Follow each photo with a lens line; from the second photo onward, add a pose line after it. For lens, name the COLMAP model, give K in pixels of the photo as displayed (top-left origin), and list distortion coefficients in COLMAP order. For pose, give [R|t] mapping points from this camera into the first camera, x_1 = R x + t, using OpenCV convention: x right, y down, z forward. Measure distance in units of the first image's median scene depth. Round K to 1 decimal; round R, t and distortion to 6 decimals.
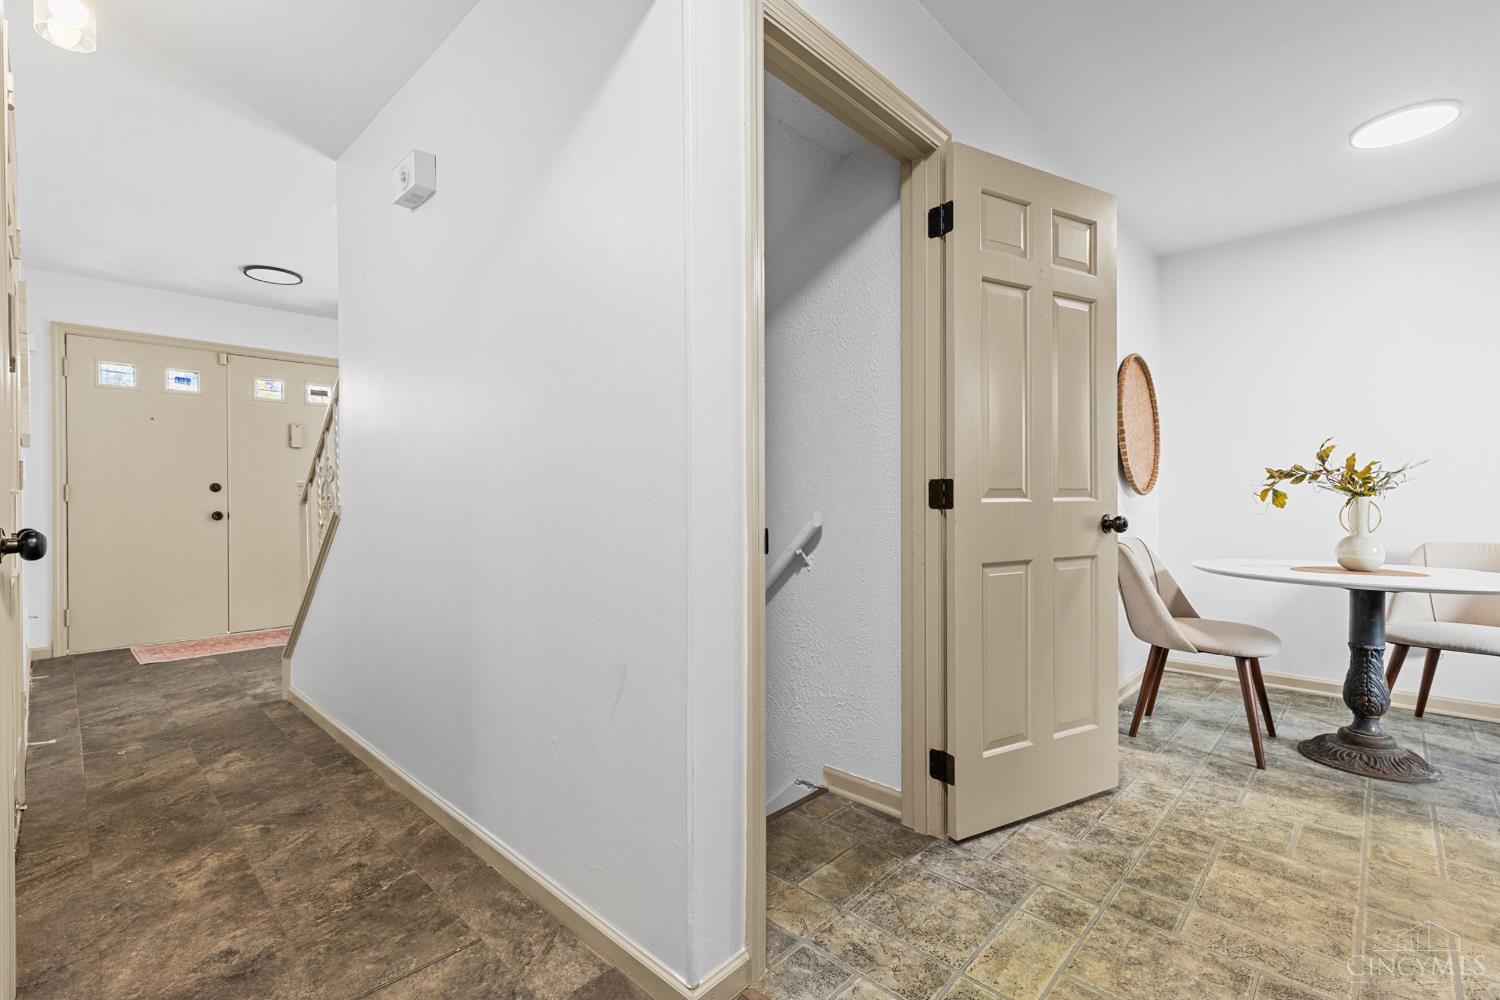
lens RADIAL K [[667.7, 0, 736.5], [0, 667.7, 501.9], [0, 0, 1]] dist [0.003532, -0.000168]
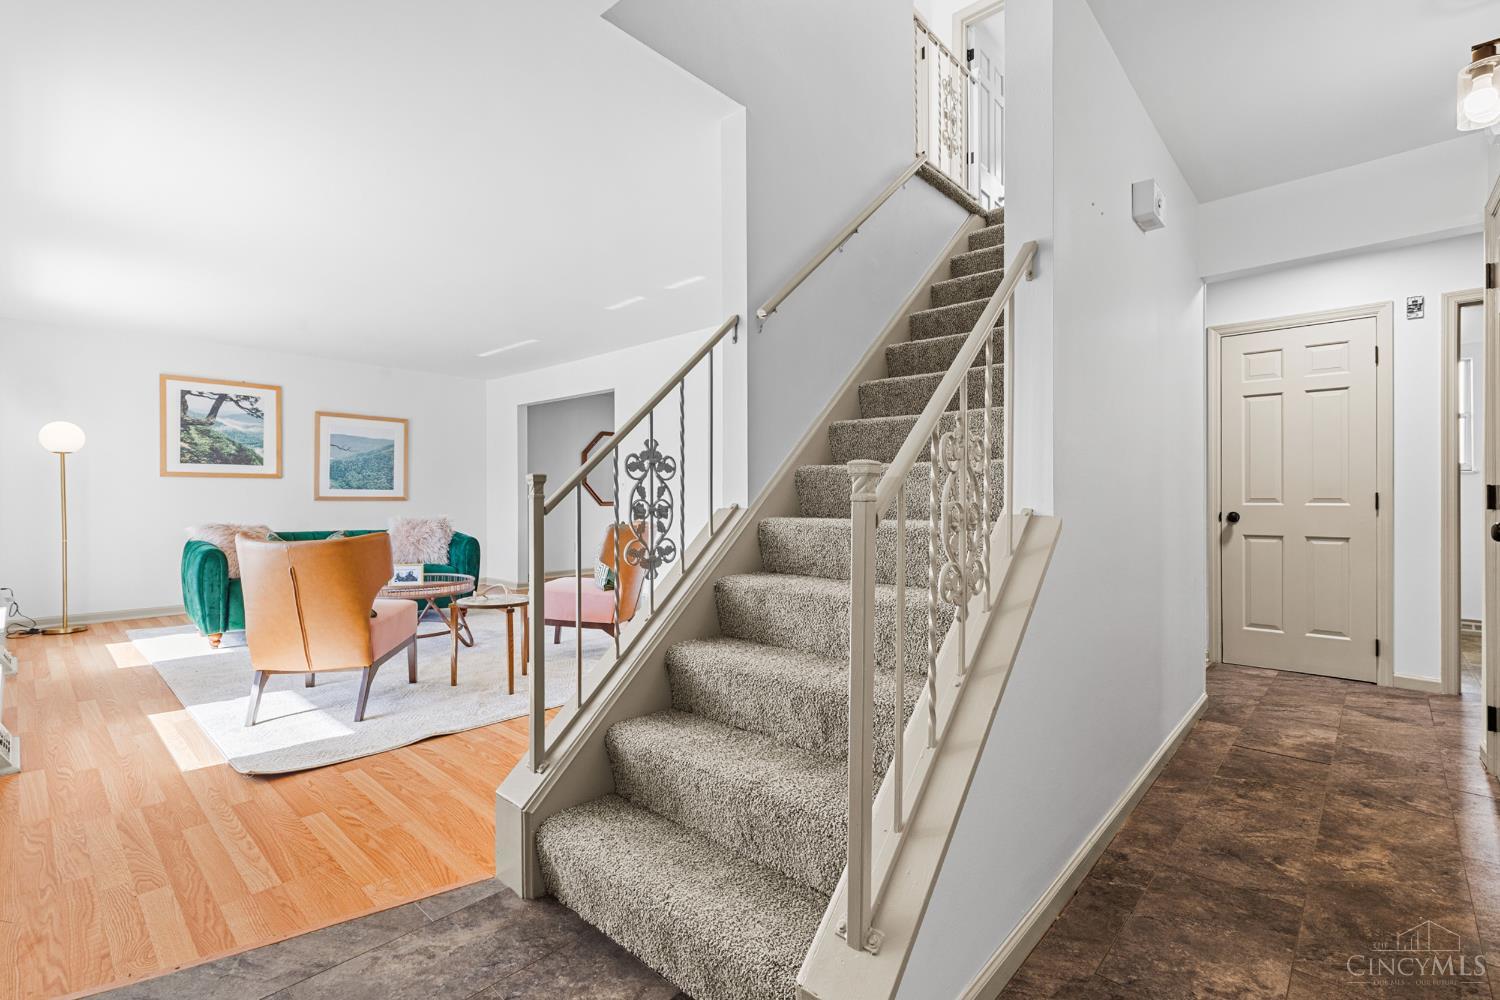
lens RADIAL K [[667.7, 0, 750.3], [0, 667.7, 495.8], [0, 0, 1]] dist [0.003532, -0.000168]
pose [[-0.024955, 0.002115, 0.999686, -1.772406], [0.006800, 0.999975, -0.001946, -0.023744], [-0.999665, 0.006750, -0.024969, 1.920736]]
